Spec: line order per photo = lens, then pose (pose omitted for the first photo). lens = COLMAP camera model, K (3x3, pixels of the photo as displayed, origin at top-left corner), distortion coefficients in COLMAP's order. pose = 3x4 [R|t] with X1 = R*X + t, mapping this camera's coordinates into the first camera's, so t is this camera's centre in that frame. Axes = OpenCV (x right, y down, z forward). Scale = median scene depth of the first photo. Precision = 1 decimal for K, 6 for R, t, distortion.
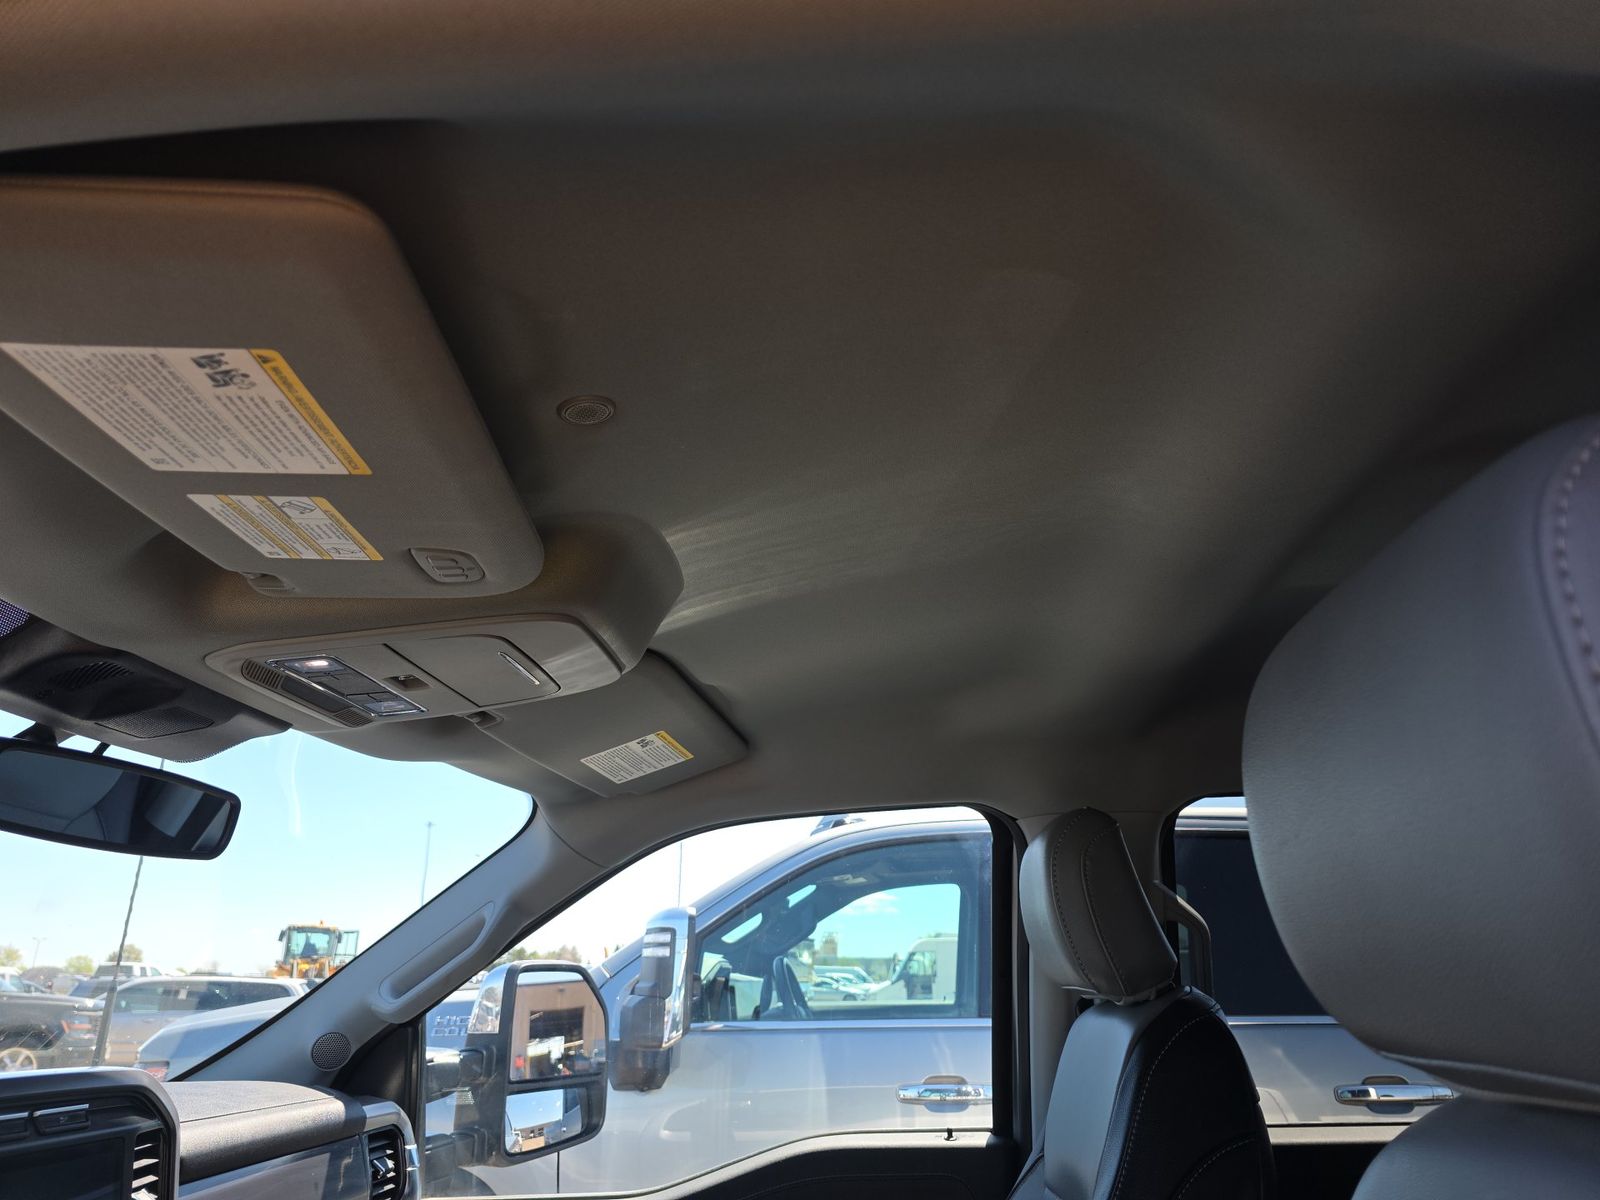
lens RADIAL K [[1051.6, 0, 824.7], [0, 1051.6, 606.0], [0, 0, 1]] dist [0.004102, -0.001393]
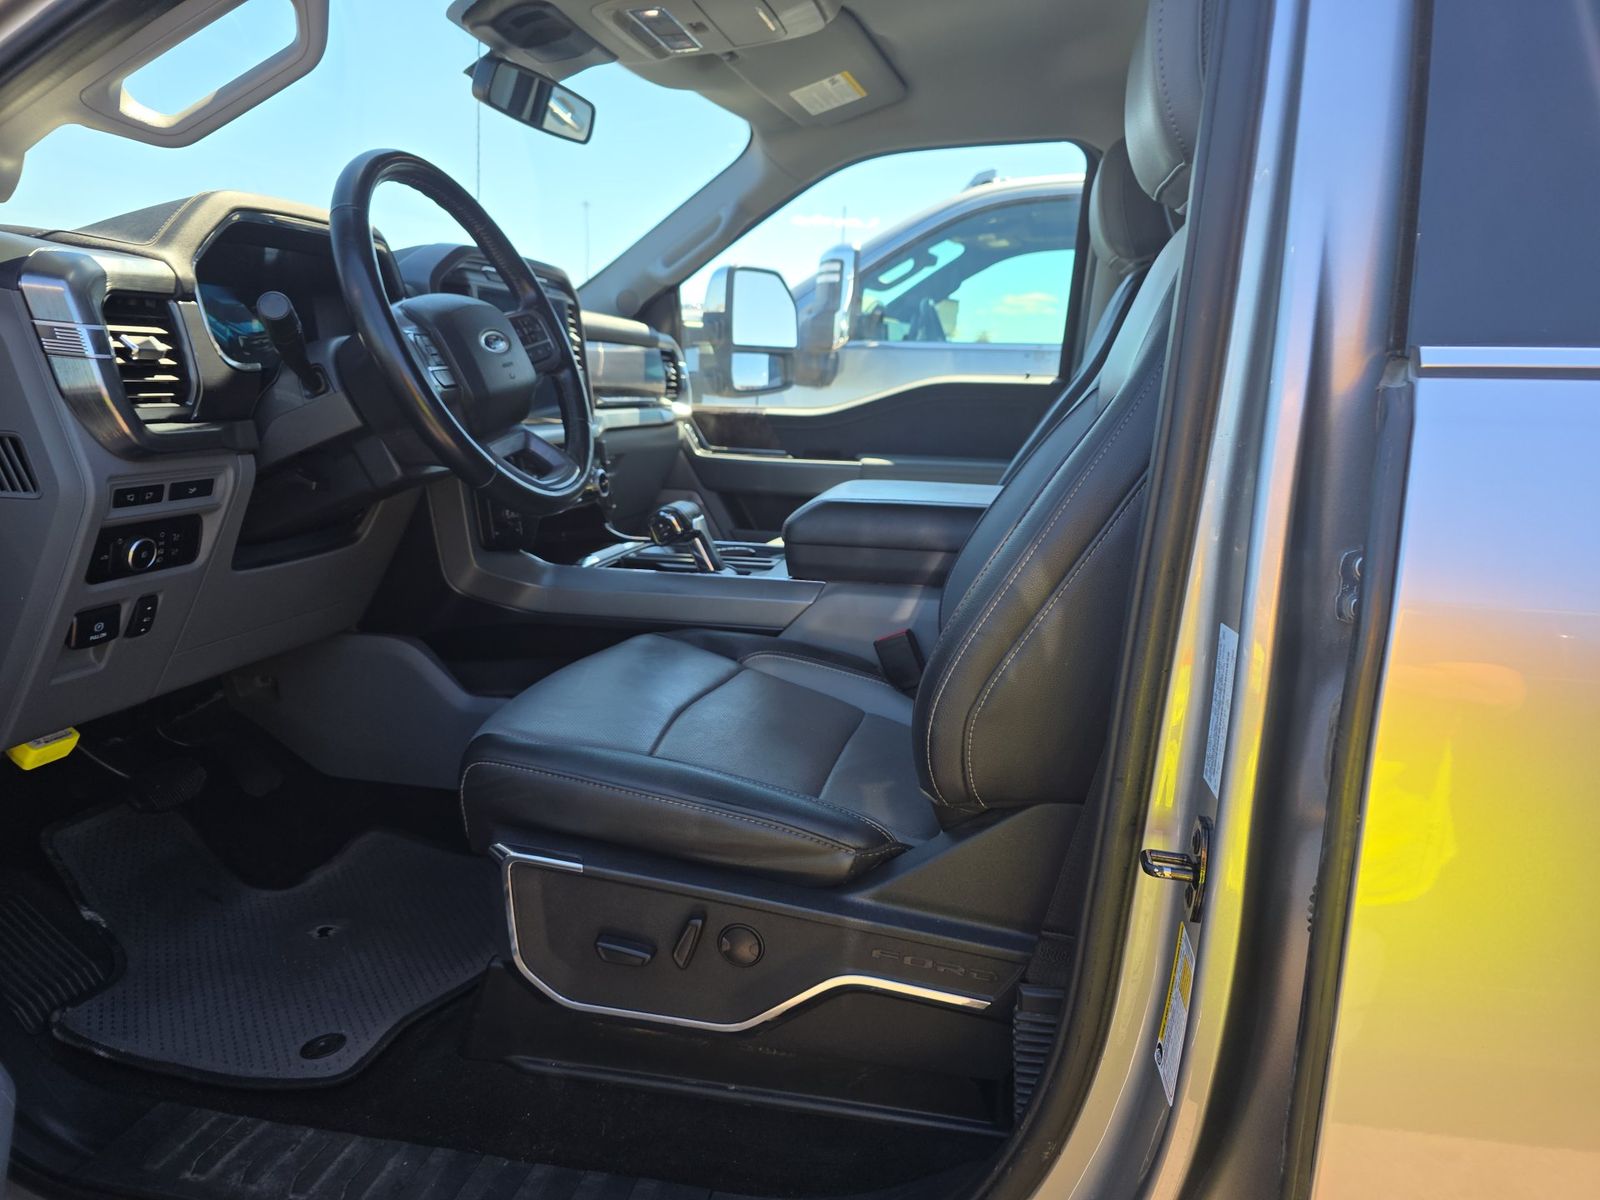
lens RADIAL K [[1051.6, 0, 824.7], [0, 1051.6, 606.0], [0, 0, 1]] dist [0.004102, -0.001393]
pose [[0.989137, 0.081574, -0.122288, 0.040487], [-0.004140, 0.847026, 0.531536, -0.020808], [0.146940, -0.525255, 0.838162, -0.473927]]
